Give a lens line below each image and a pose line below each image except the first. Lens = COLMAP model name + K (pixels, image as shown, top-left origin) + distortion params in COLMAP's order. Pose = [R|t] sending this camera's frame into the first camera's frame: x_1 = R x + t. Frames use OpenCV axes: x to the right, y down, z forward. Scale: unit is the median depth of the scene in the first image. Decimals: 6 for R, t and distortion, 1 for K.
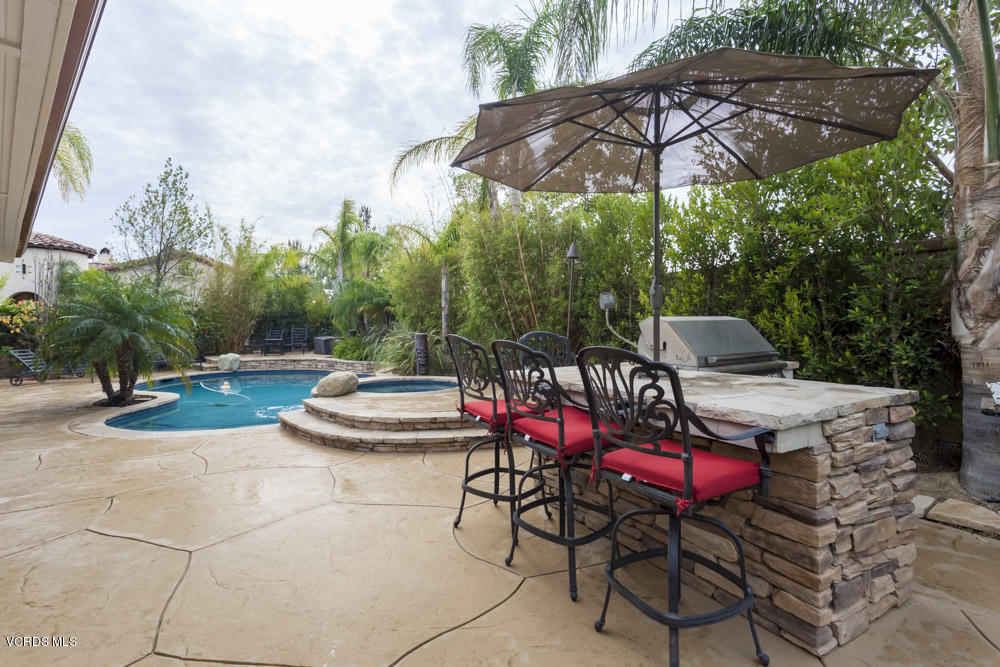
lens RADIAL K [[483.8, 0, 503.9], [0, 483.8, 326.9], [0, 0, 1]] dist [0.002392, 0.000486]
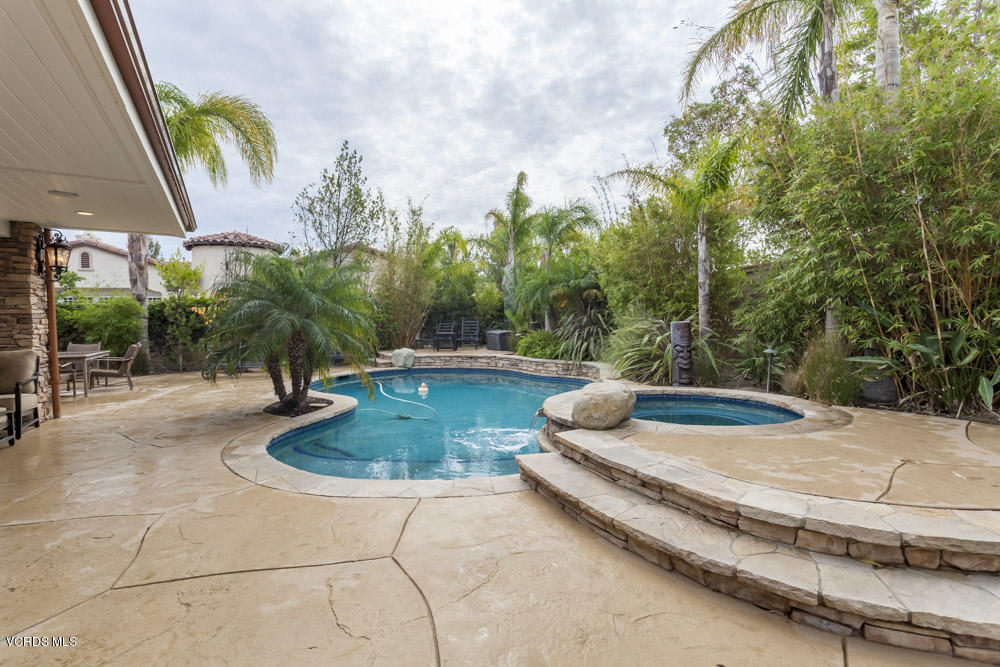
lens RADIAL K [[478.1, 0, 501.9], [0, 478.1, 329.9], [0, 0, 1]] dist [0.000388, 0.000312]
pose [[0.959383, 0.001478, -0.282104, -0.144732], [0.001881, 0.999931, 0.011636, 0.011139], [0.282101, -0.011694, 0.959313, 0.206349]]
